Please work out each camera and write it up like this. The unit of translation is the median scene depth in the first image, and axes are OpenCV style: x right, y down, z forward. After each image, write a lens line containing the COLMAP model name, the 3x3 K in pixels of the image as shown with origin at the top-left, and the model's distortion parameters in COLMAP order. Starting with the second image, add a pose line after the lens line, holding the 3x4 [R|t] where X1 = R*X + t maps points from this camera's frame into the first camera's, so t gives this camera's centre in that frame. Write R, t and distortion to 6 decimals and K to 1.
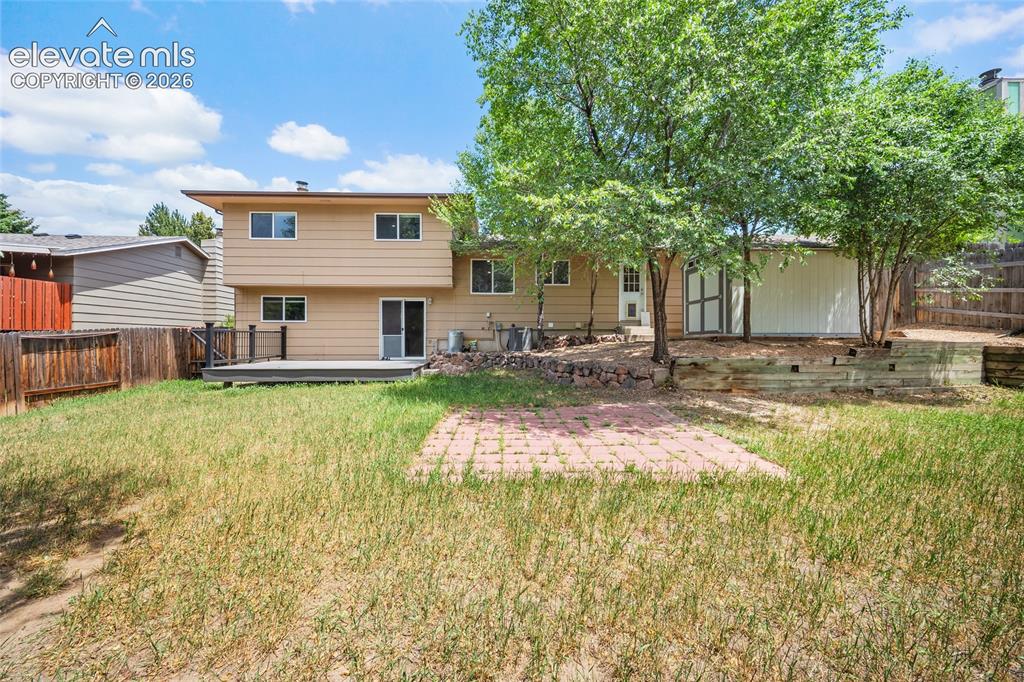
lens RADIAL K [[402.5, 0, 507.4], [0, 402.5, 341.6], [0, 0, 1]] dist [-0.002233, -0.000159]
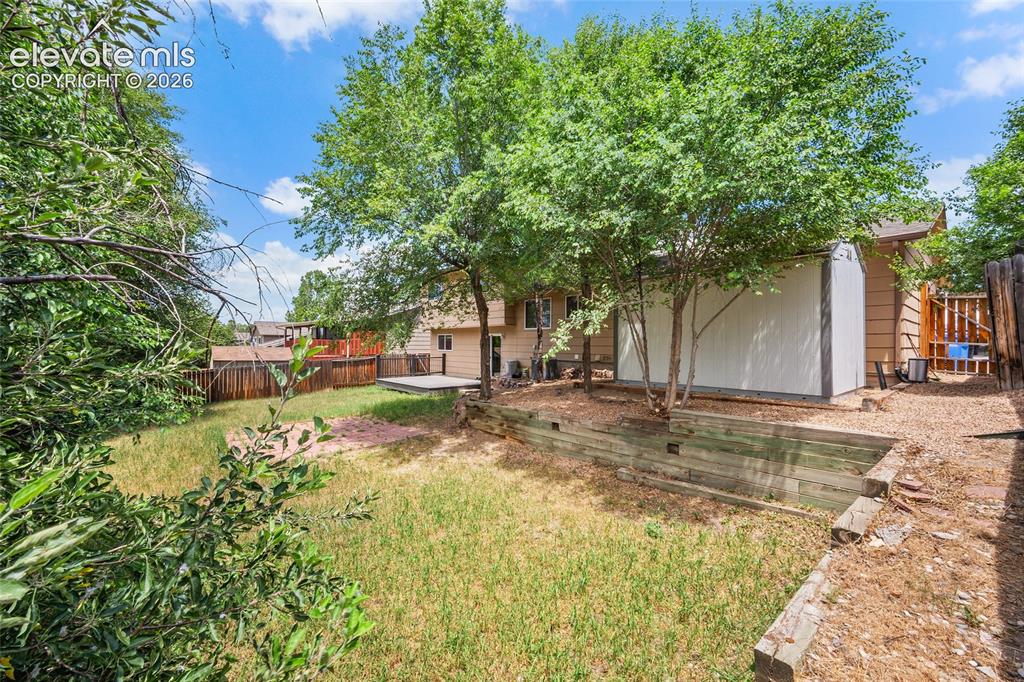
lens RADIAL K [[402.5, 0, 507.4], [0, 402.5, 341.6], [0, 0, 1]] dist [-0.002233, -0.000159]
pose [[0.619761, -0.003359, -0.784784, 0.850785], [-0.009294, 0.999889, -0.011619, -0.070078], [0.784736, 0.014495, 0.619661, 0.220171]]
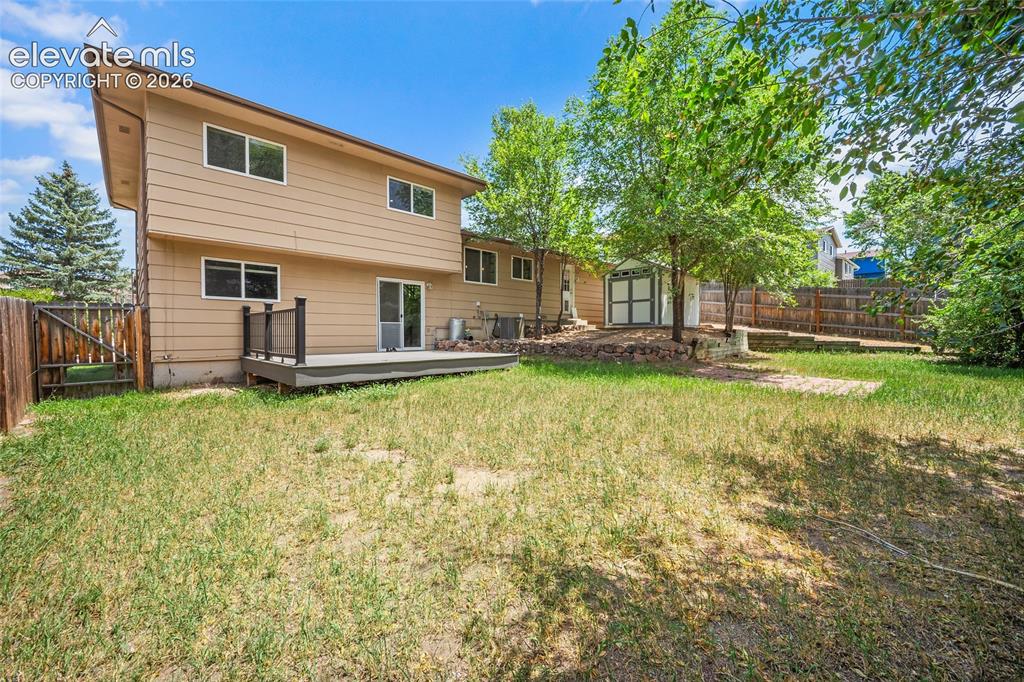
lens RADIAL K [[402.5, 0, 507.4], [0, 402.5, 341.6], [0, 0, 1]] dist [-0.002233, -0.000159]
pose [[0.743539, -0.014598, 0.668533, -0.693153], [0.006372, 0.999871, 0.014747, 0.013884], [-0.668662, -0.006705, 0.743536, 0.205515]]
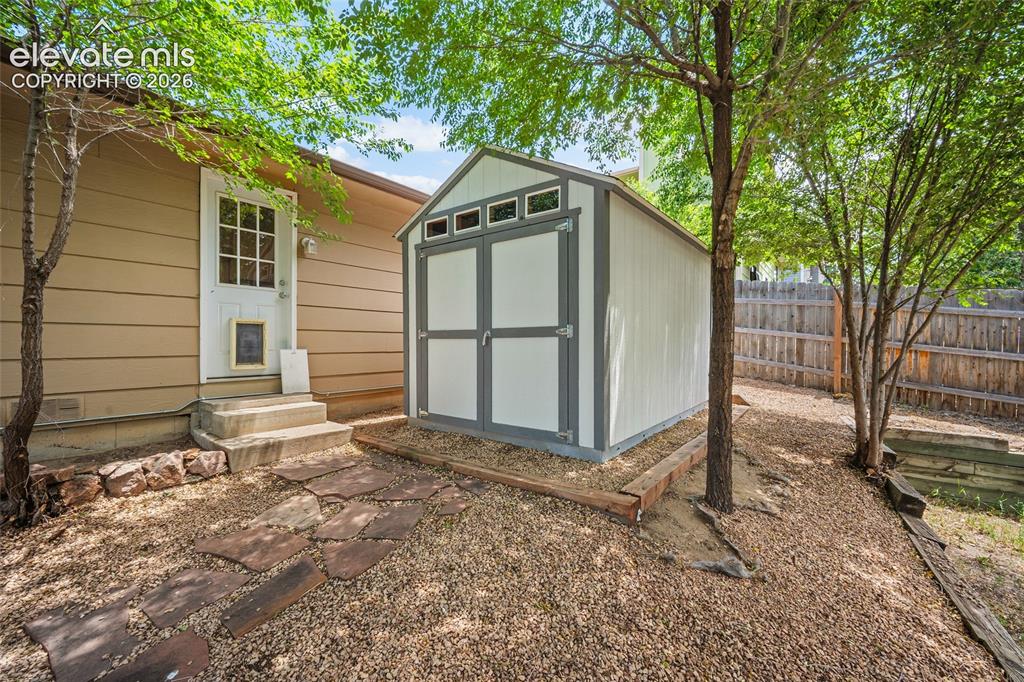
lens RADIAL K [[402.5, 0, 507.4], [0, 402.5, 341.6], [0, 0, 1]] dist [-0.002233, -0.000159]
pose [[0.638822, -0.000945, 0.769354, 0.204813], [0.001100, 0.999999, 0.000315, -0.083708], [-0.769354, 0.000645, 0.638822, 0.672304]]
